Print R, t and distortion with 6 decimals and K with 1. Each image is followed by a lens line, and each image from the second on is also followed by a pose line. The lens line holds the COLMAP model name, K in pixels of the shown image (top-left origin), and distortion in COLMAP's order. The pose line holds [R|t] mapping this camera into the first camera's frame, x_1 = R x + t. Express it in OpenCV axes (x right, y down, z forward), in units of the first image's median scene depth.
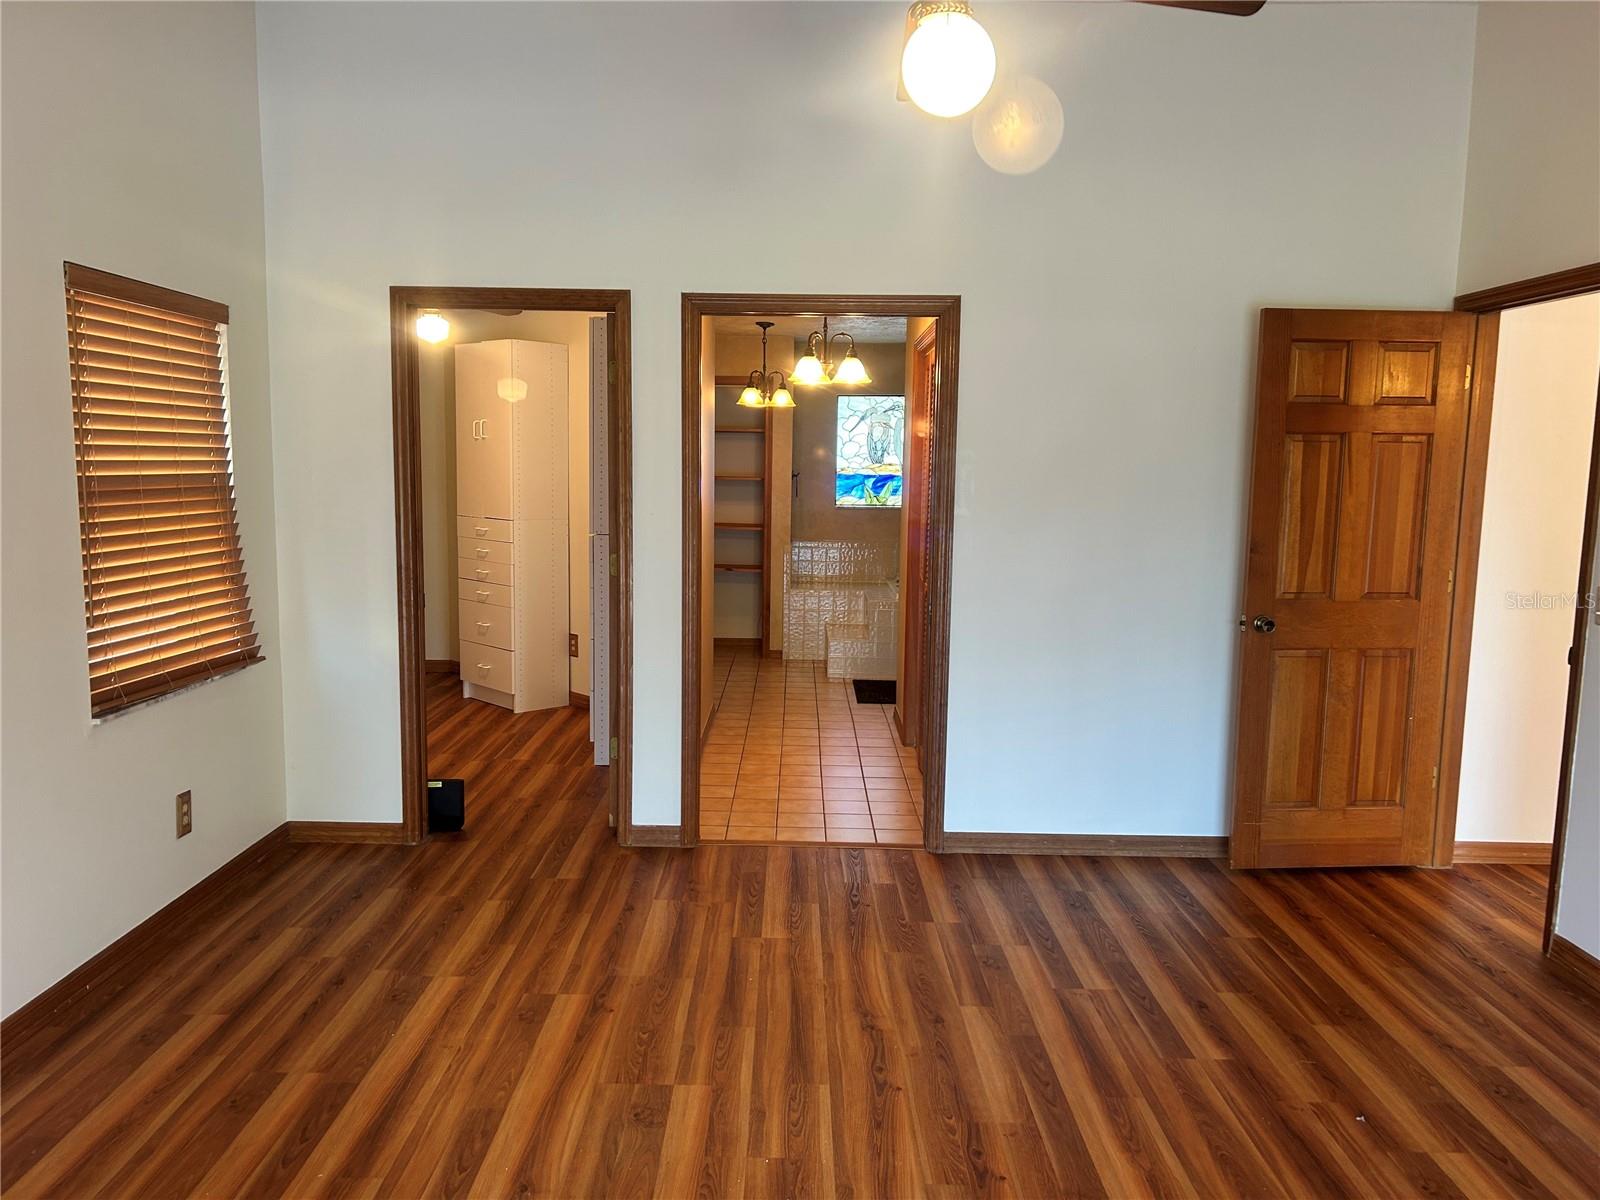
lens RADIAL K [[1200.7, 0, 793.3], [0, 1200.7, 603.2], [0, 0, 1]] dist [0.099902, -0.111614]
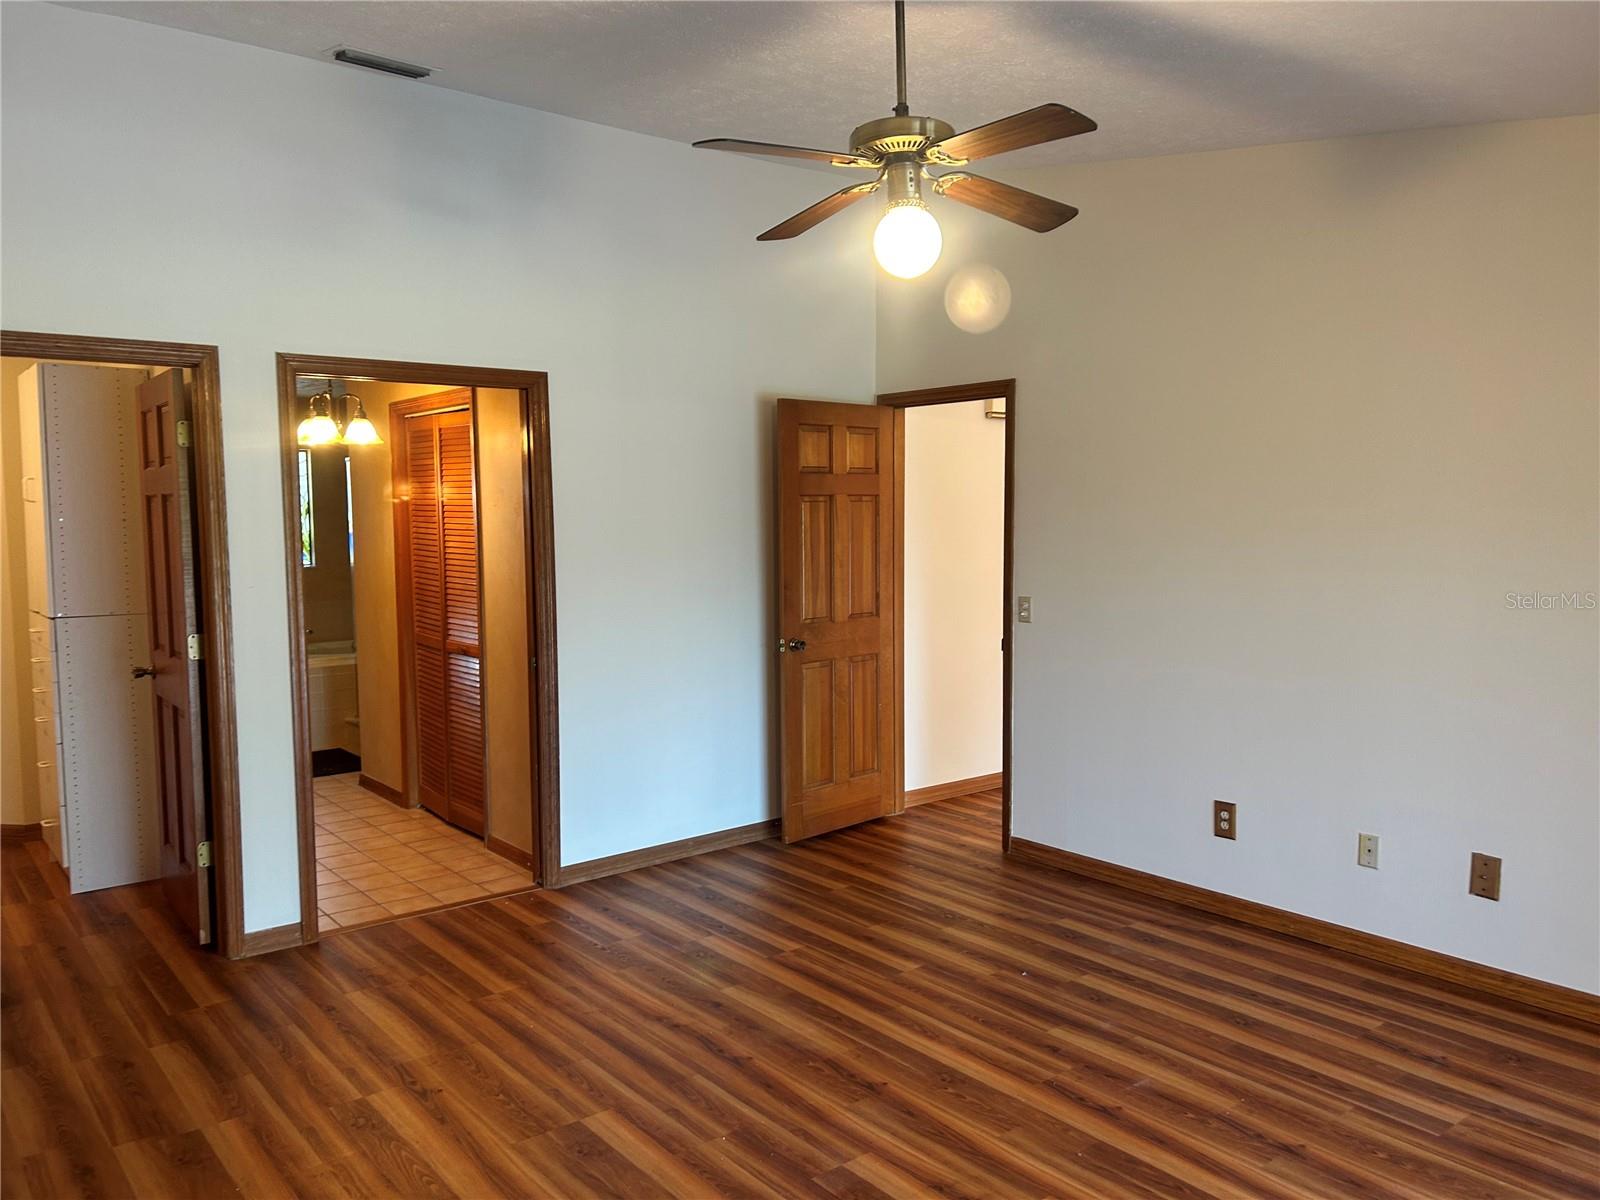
lens RADIAL K [[1200.7, 0, 793.3], [0, 1200.7, 603.2], [0, 0, 1]] dist [0.099902, -0.111614]
pose [[0.780230, -0.070734, 0.621481, -0.387148], [0.094693, 0.995491, -0.005579, -0.018969], [-0.618284, 0.063203, 0.783410, 0.017120]]
